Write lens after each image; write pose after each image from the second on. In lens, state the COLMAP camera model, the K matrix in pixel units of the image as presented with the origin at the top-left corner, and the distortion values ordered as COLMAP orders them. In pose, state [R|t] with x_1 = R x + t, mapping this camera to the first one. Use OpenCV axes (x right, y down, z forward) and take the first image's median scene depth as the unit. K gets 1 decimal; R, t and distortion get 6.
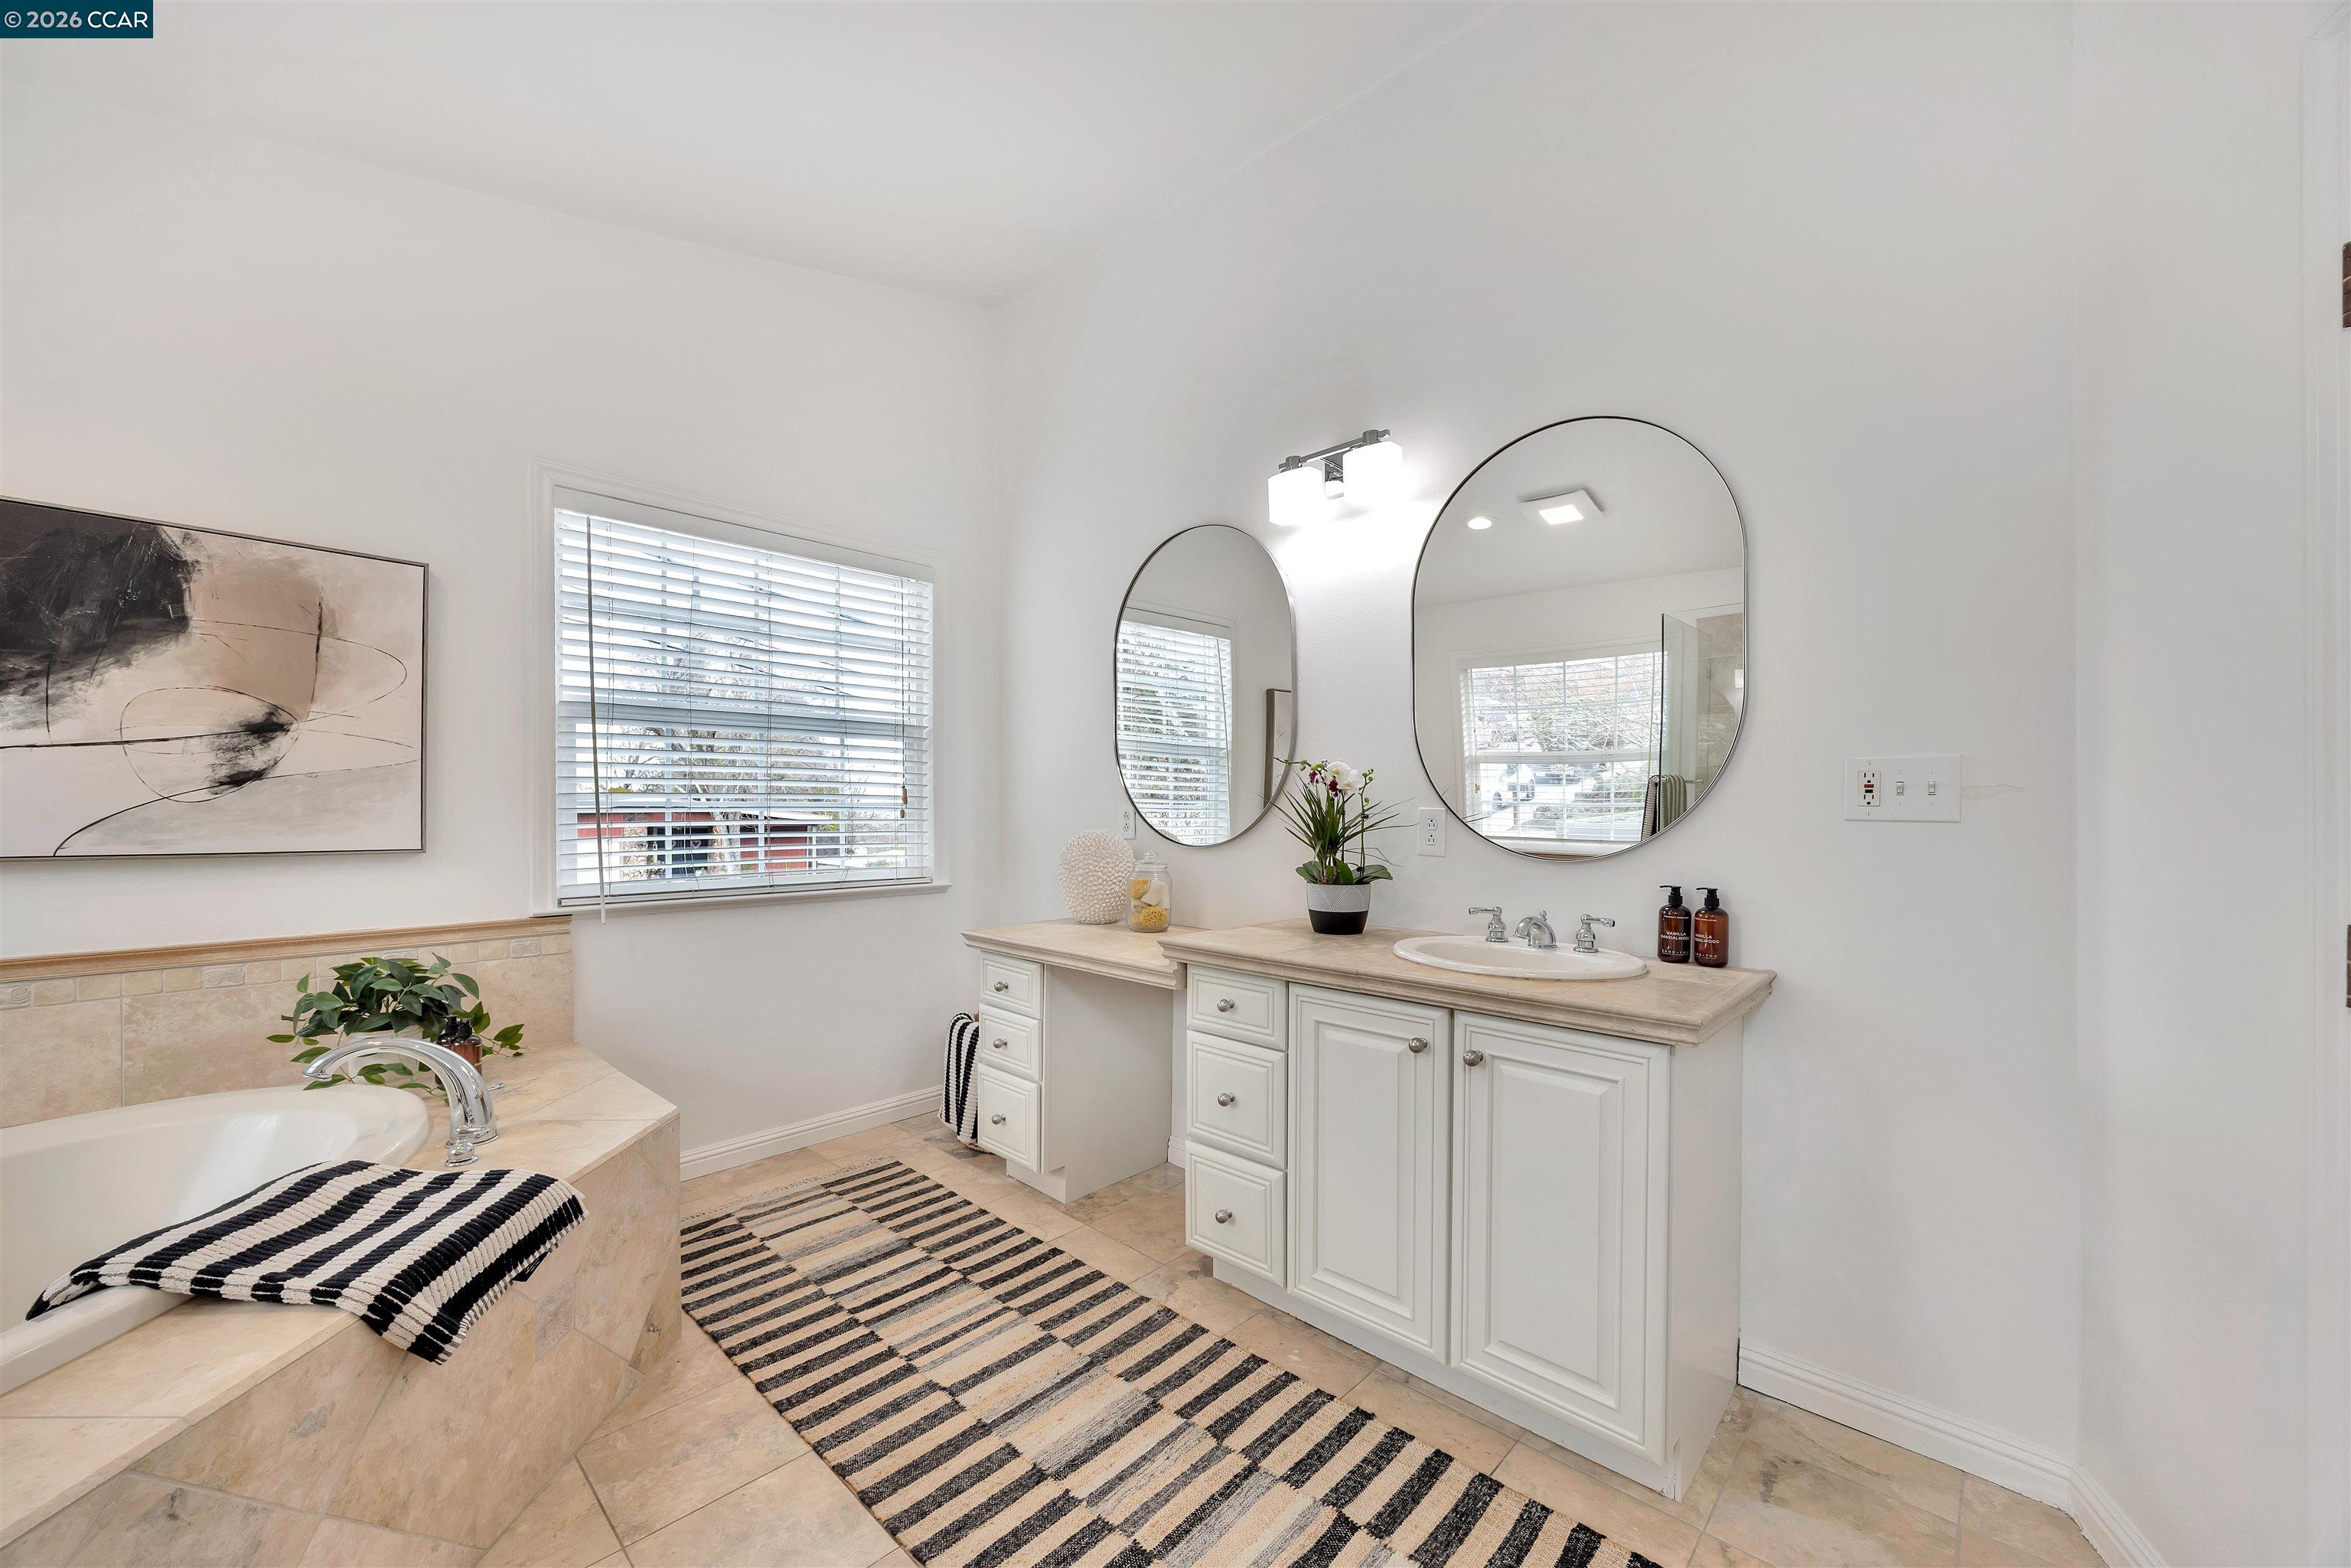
lens RADIAL K [[900.1, 0, 1177.7], [0, 900.1, 802.8], [0, 0, 1]] dist [-0.013359, -0.000237]
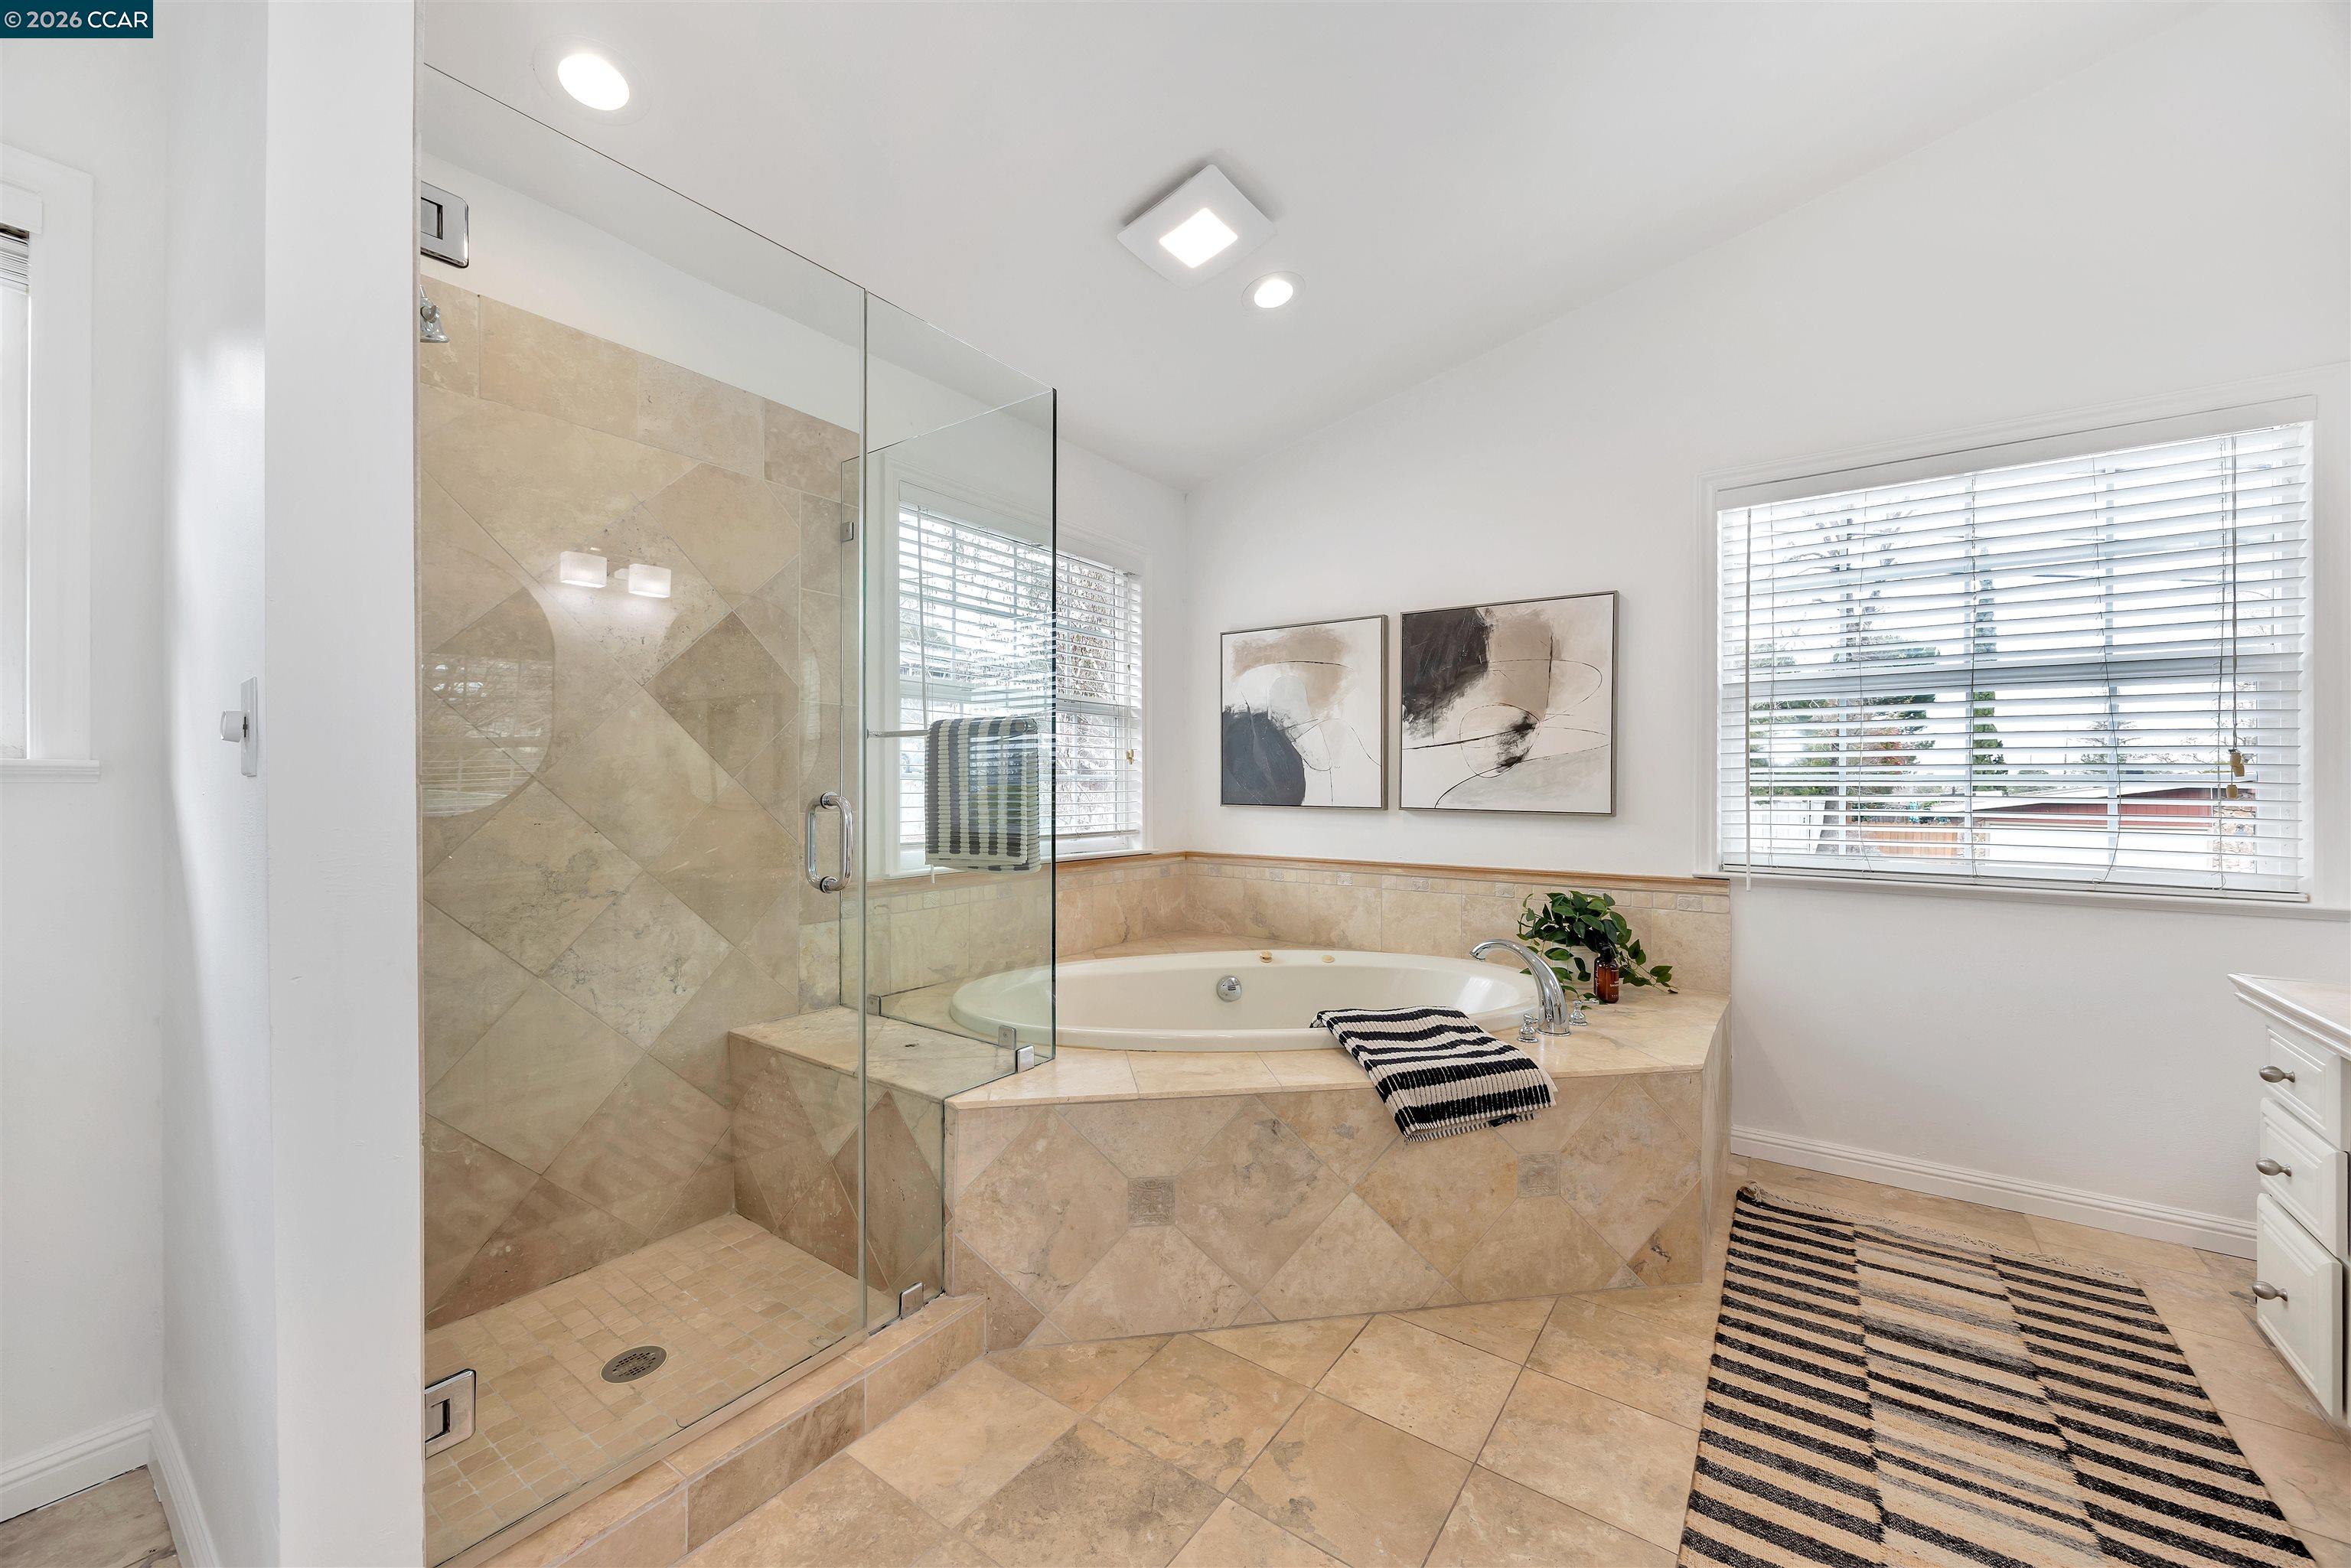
lens RADIAL K [[900.1, 0, 1177.0], [0, 900.1, 777.5], [0, 0, 1]] dist [-0.013359, -0.000237]
pose [[0.103136, -0.005622, -0.994651, 0.399067], [0.002254, 0.999983, -0.005419, 0.006218], [0.994665, -0.001683, 0.103147, 0.255527]]
